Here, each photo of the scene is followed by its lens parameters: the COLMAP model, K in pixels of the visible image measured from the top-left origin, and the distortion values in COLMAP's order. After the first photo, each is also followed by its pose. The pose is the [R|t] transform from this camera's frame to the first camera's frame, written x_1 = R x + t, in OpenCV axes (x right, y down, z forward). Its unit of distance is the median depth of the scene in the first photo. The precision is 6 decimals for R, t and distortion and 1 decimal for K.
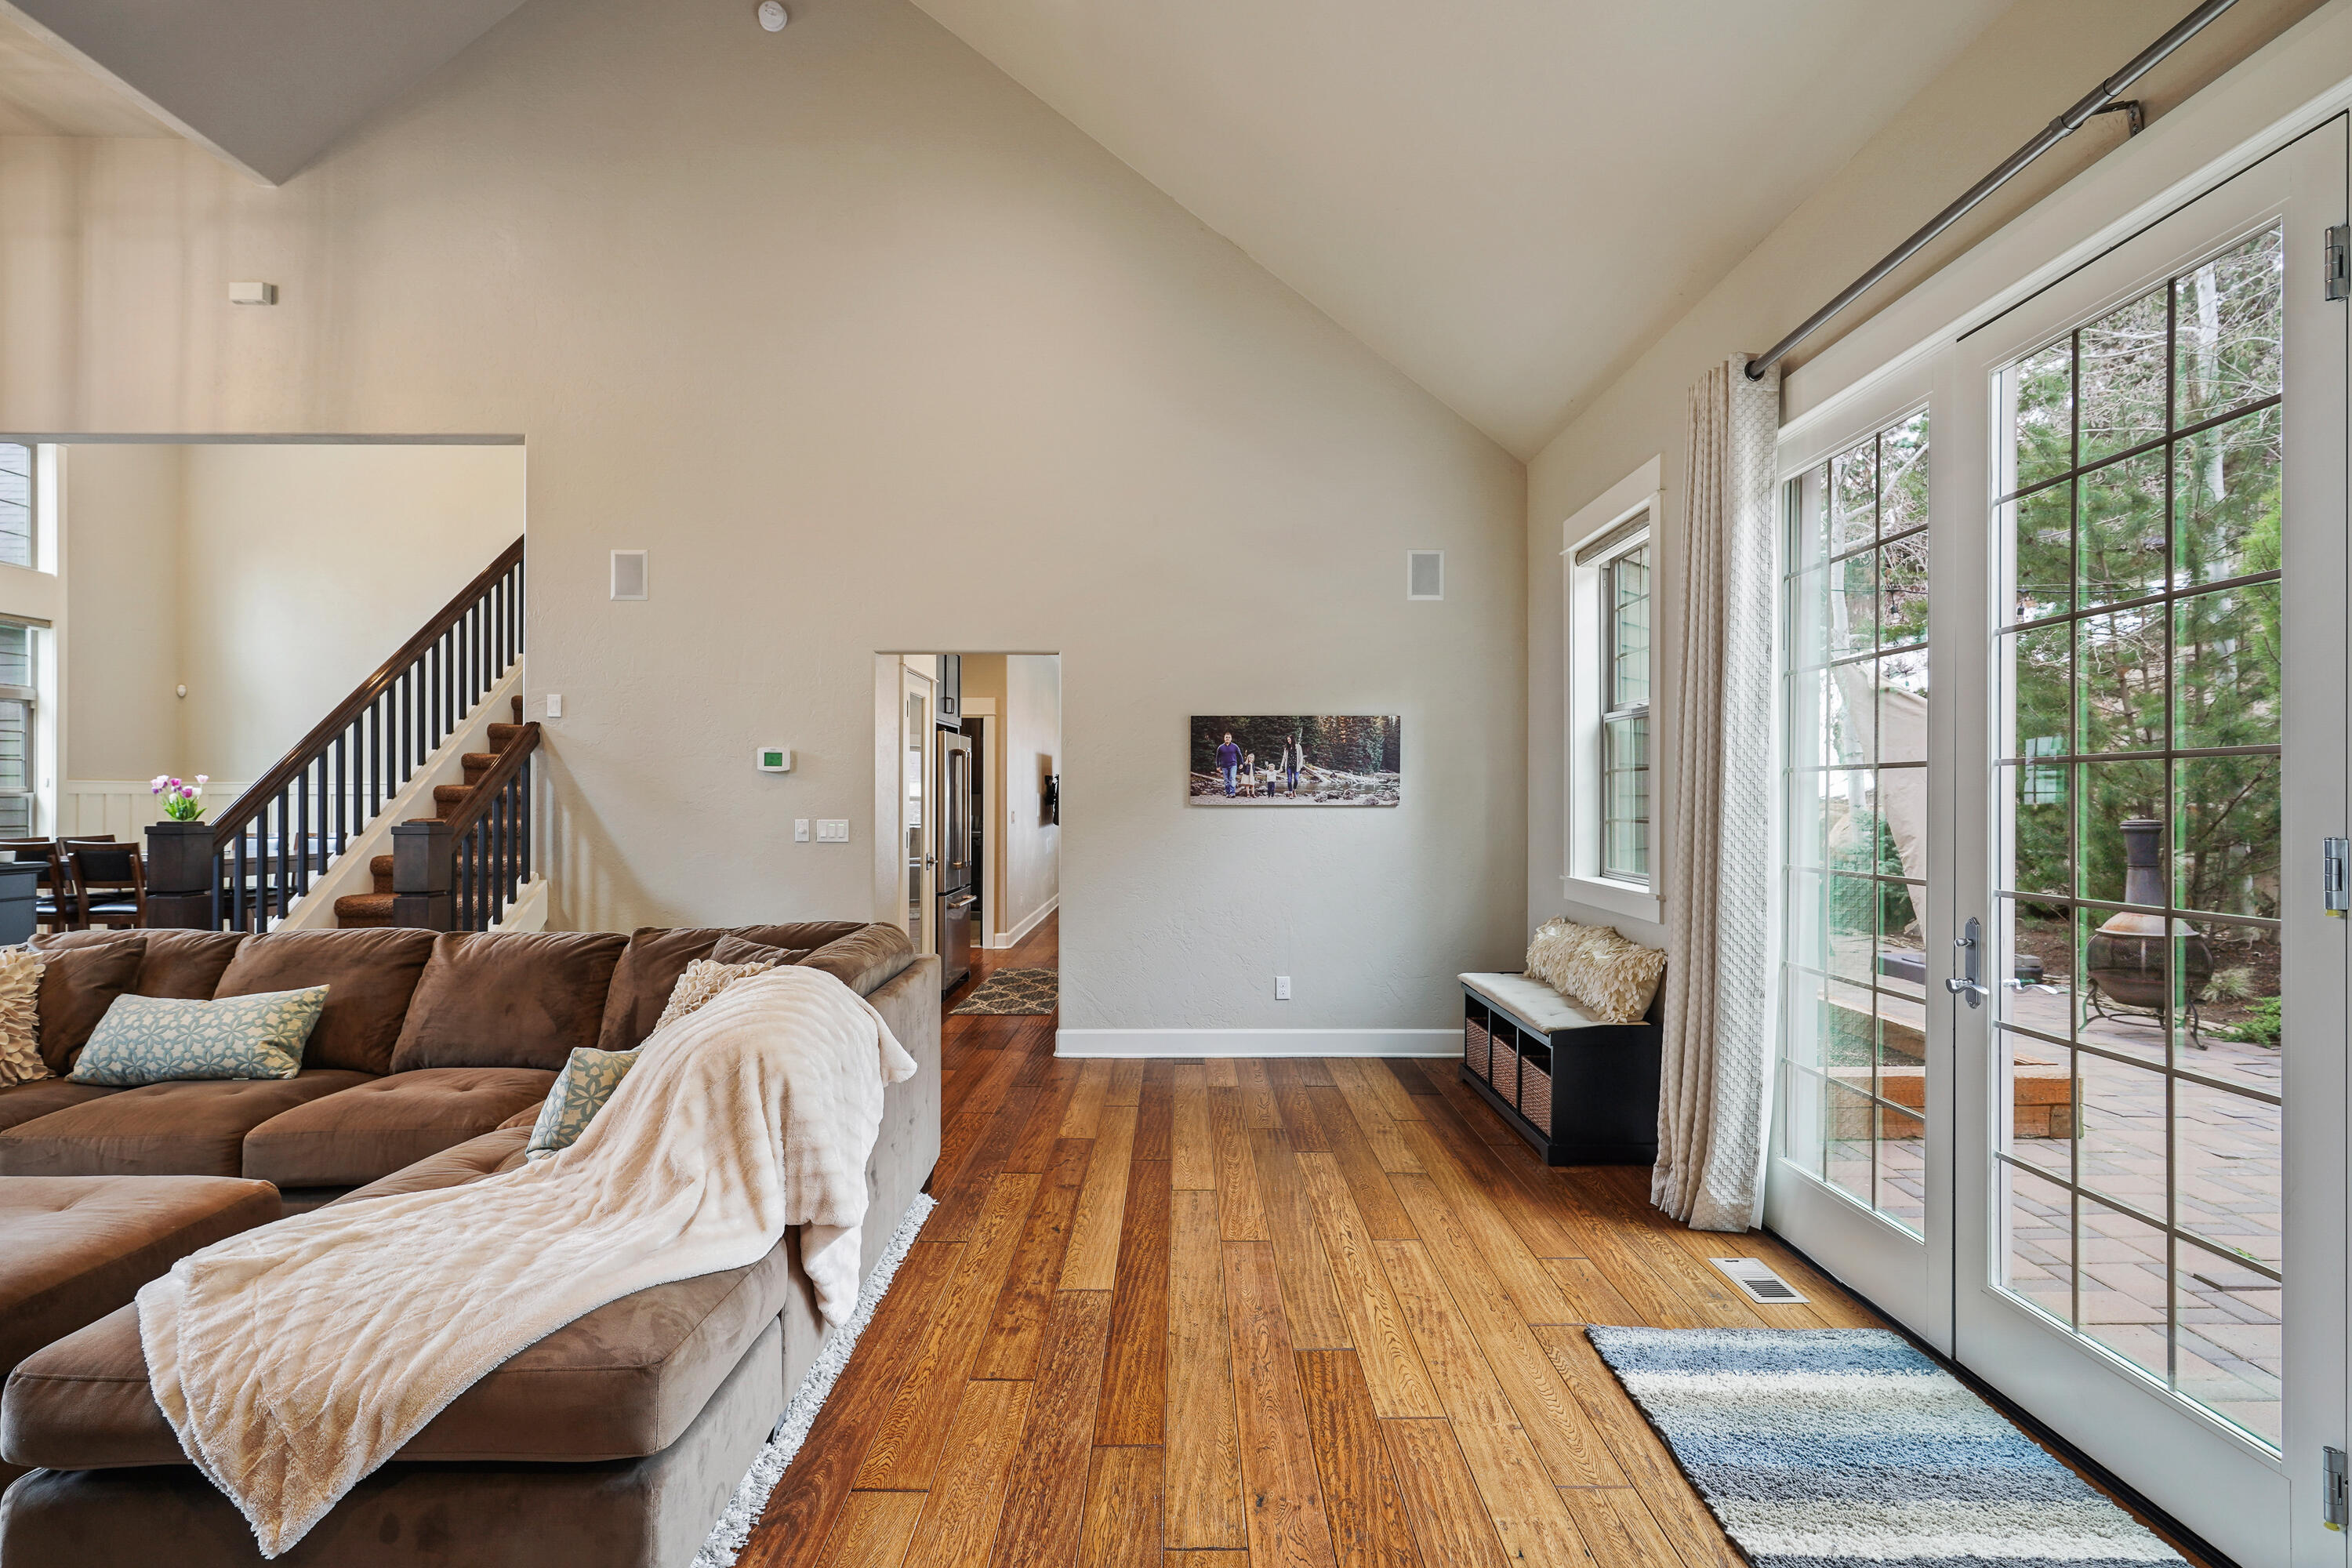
lens RADIAL K [[1145.3, 0, 1176.4], [0, 1145.3, 795.3], [0, 0, 1]] dist [-0.001296, -0.000631]
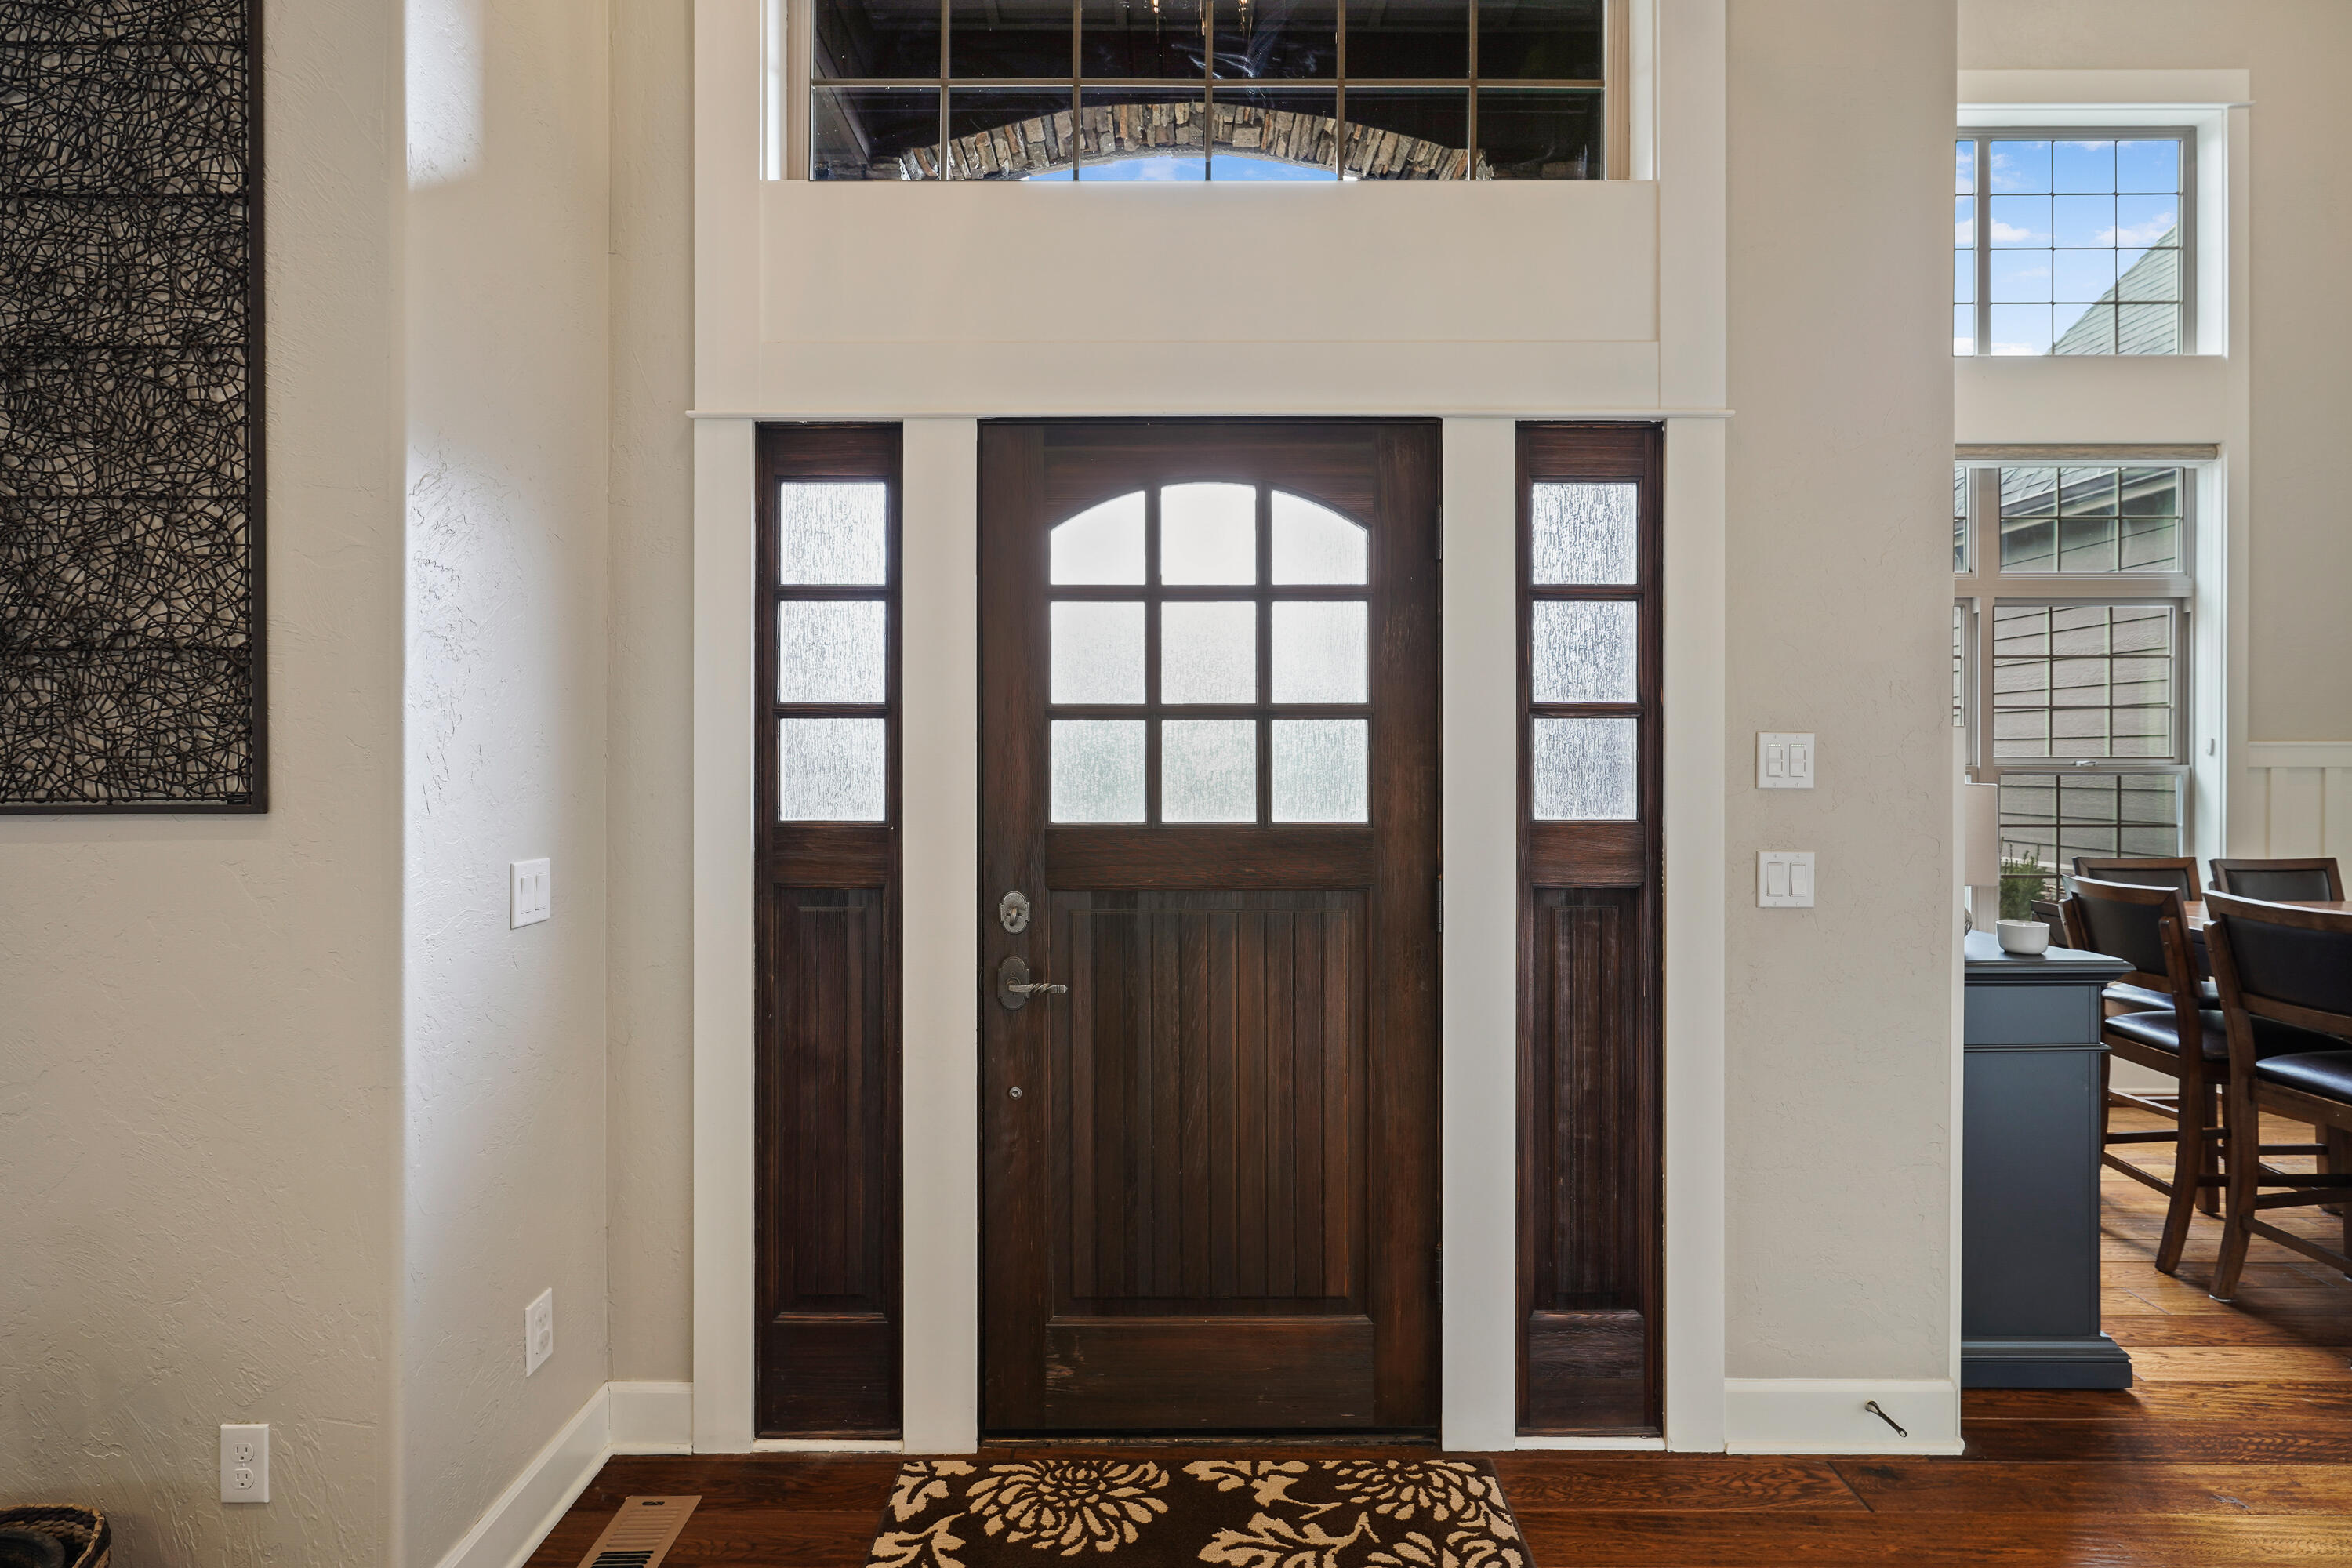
lens RADIAL K [[1145.1, 0, 1173.8], [0, 1145.1, 767.7], [0, 0, 1]] dist [0.001279, -0.013181]
pose [[0.000878, 0.004858, -0.999988, -0.693166], [0.003990, 0.999980, 0.004861, -0.009178], [0.999992, -0.003994, 0.000859, 0.780100]]
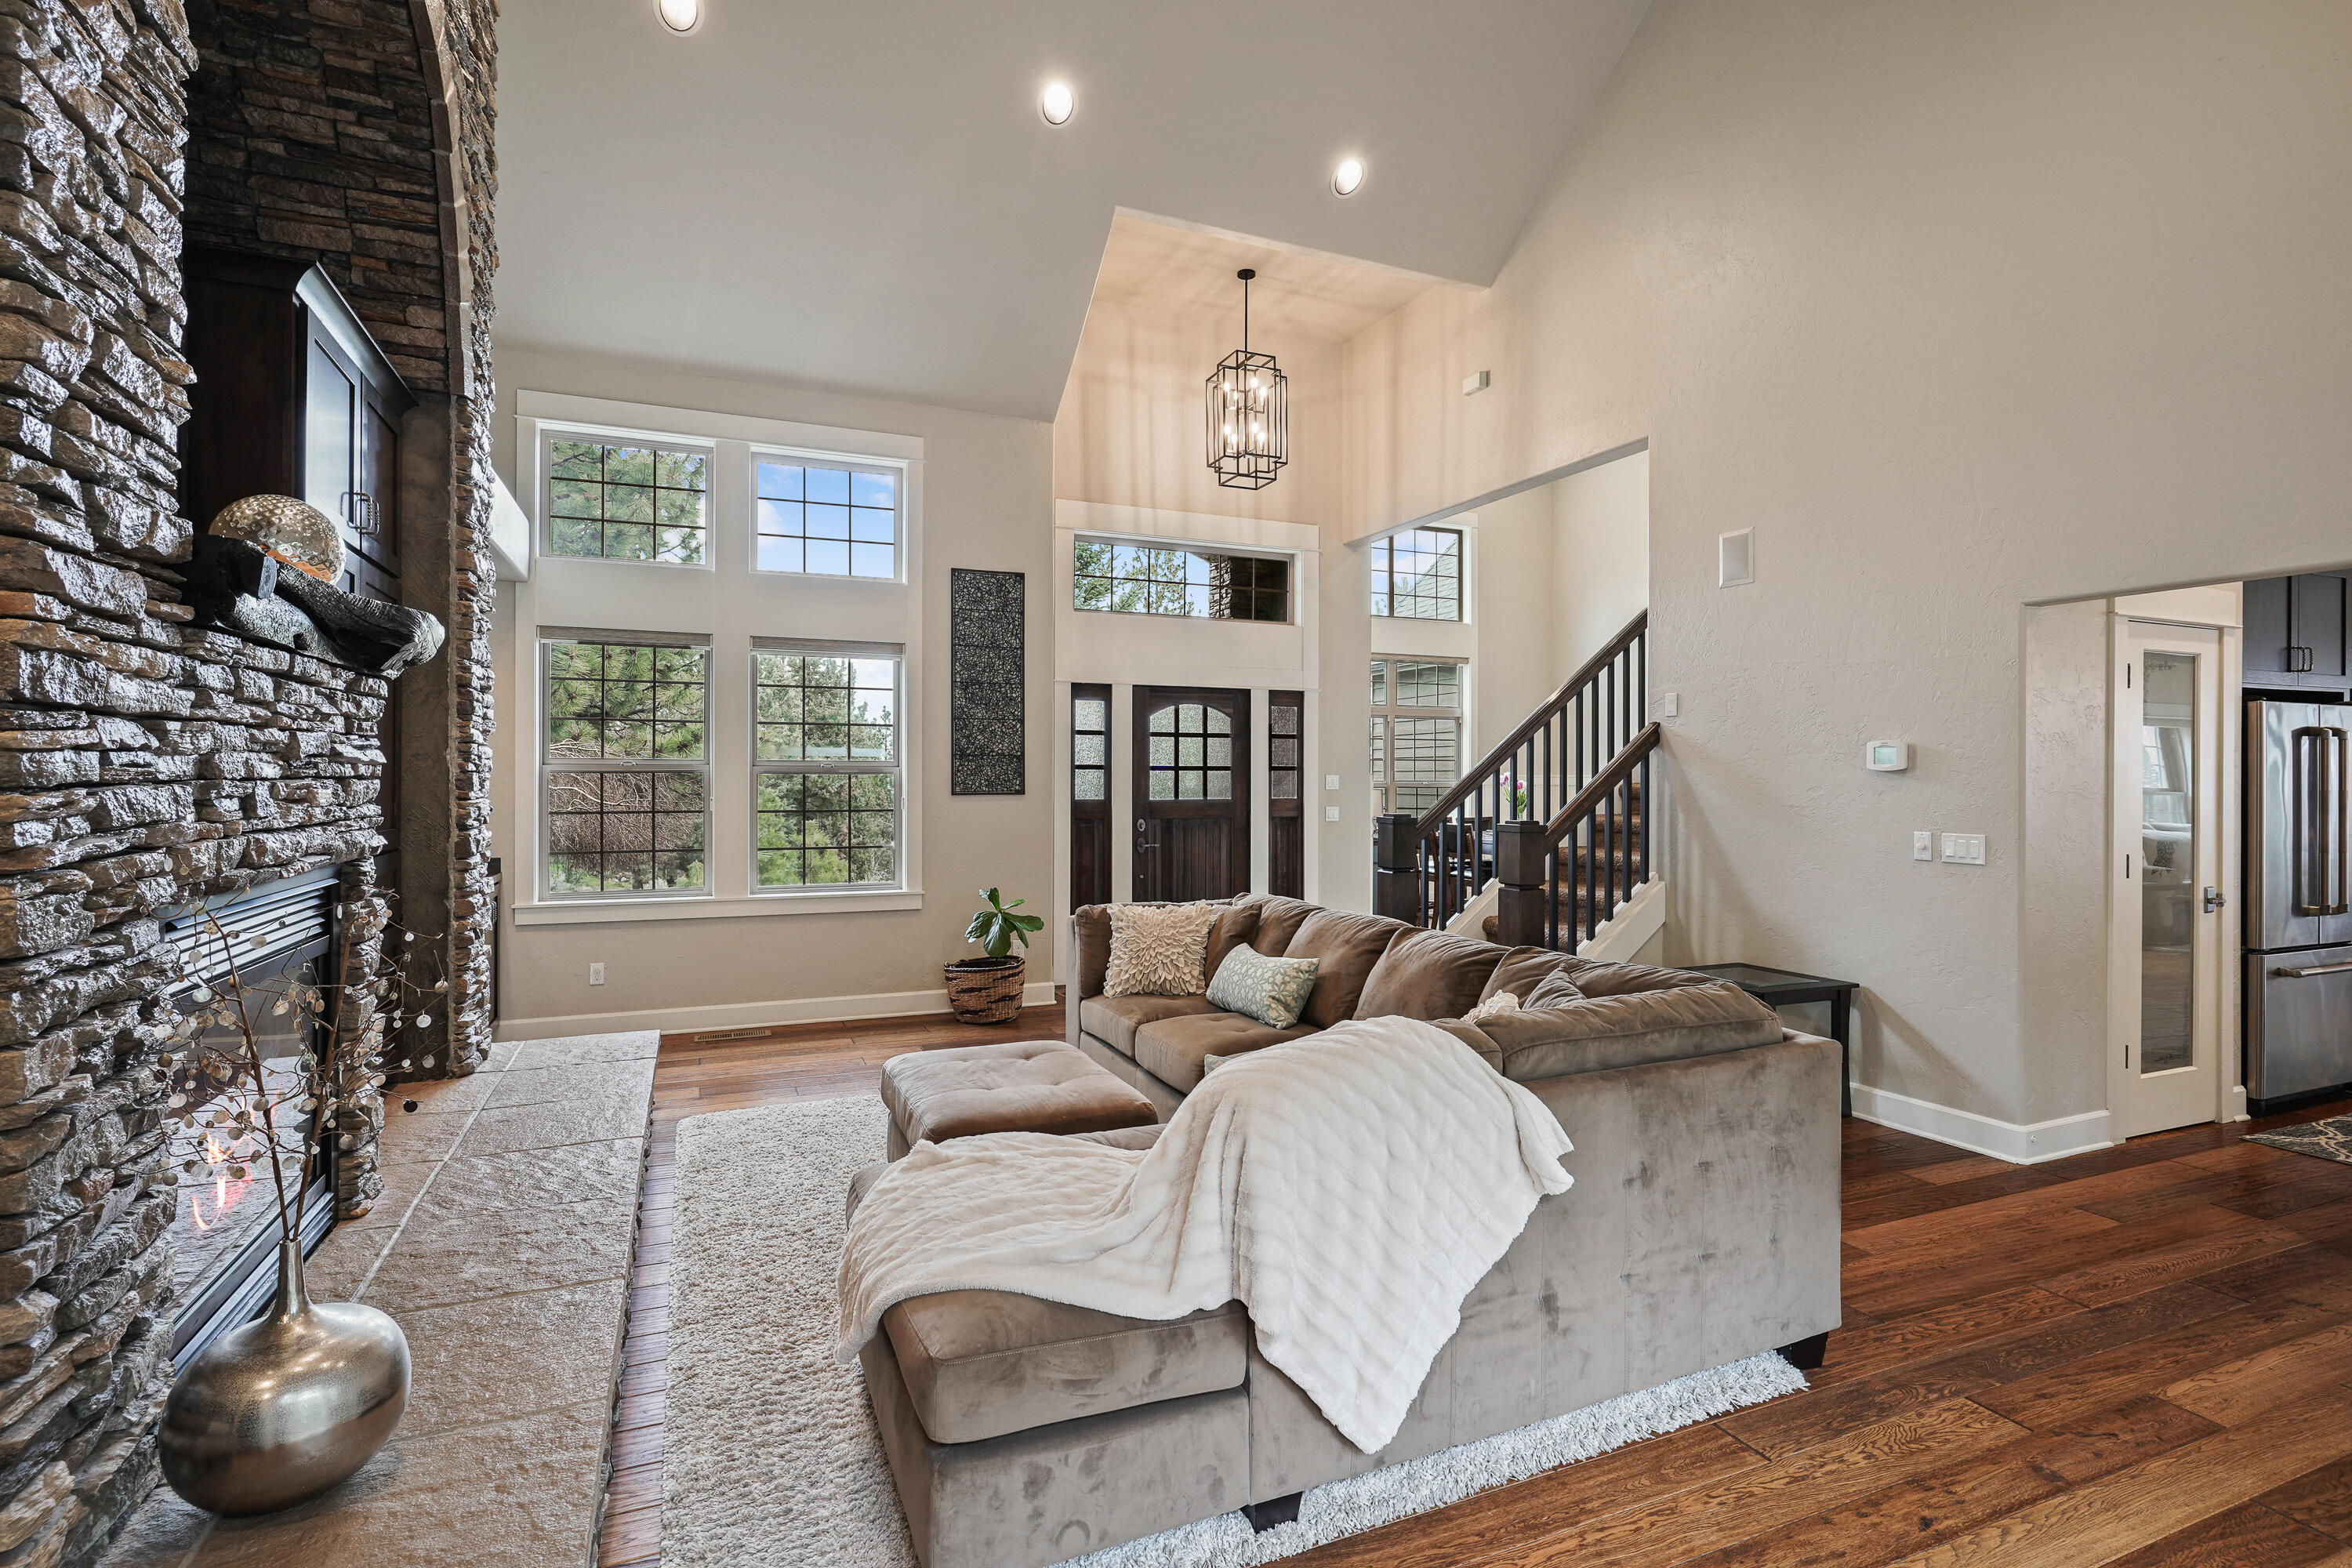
lens RADIAL K [[1128.8, 0, 1174.6], [0, 1128.8, 772.8], [0, 0, 1]] dist [-0.000740, 0.000102]
pose [[0.390844, -0.003076, -0.920452, 0.182108], [0.000688, 0.999995, -0.003049, -0.017081], [0.920457, 0.000559, 0.390844, 0.230261]]
